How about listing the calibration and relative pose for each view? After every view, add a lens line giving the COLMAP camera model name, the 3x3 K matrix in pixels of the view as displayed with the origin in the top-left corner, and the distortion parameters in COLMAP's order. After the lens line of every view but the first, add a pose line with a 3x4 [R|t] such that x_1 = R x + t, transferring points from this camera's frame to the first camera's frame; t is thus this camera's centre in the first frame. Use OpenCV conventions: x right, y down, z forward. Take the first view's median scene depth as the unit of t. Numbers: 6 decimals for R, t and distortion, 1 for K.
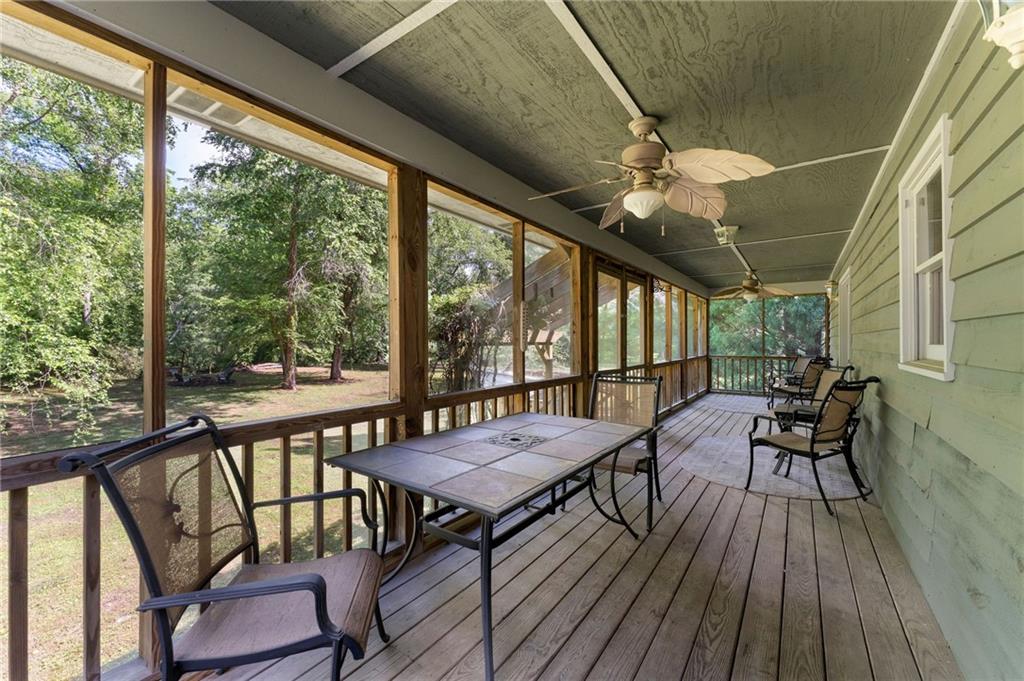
lens RADIAL K [[415.5, 0, 509.5], [0, 415.5, 336.6], [0, 0, 1]] dist [0.003016, 0.000459]
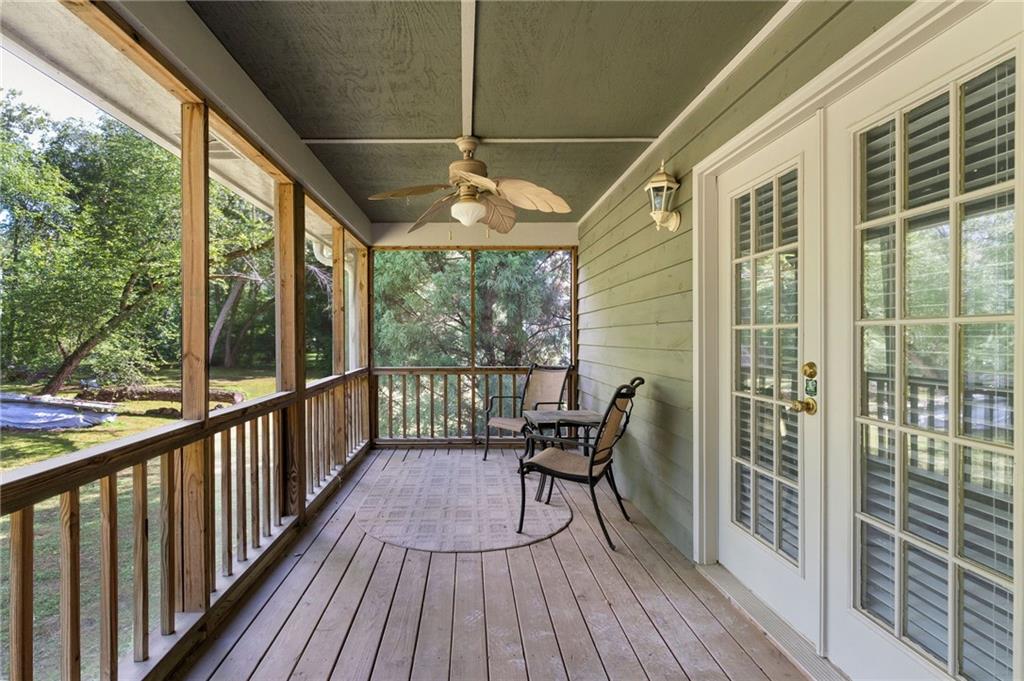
lens RADIAL K [[459.2, 0, 511.1], [0, 459.2, 337.9], [0, 0, 1]] dist [0.001514, -0.001322]
pose [[0.755186, -0.004467, 0.655495, 0.250536], [-0.001341, 0.999964, 0.008359, 0.006358], [-0.655509, -0.007191, 0.755153, 0.492577]]
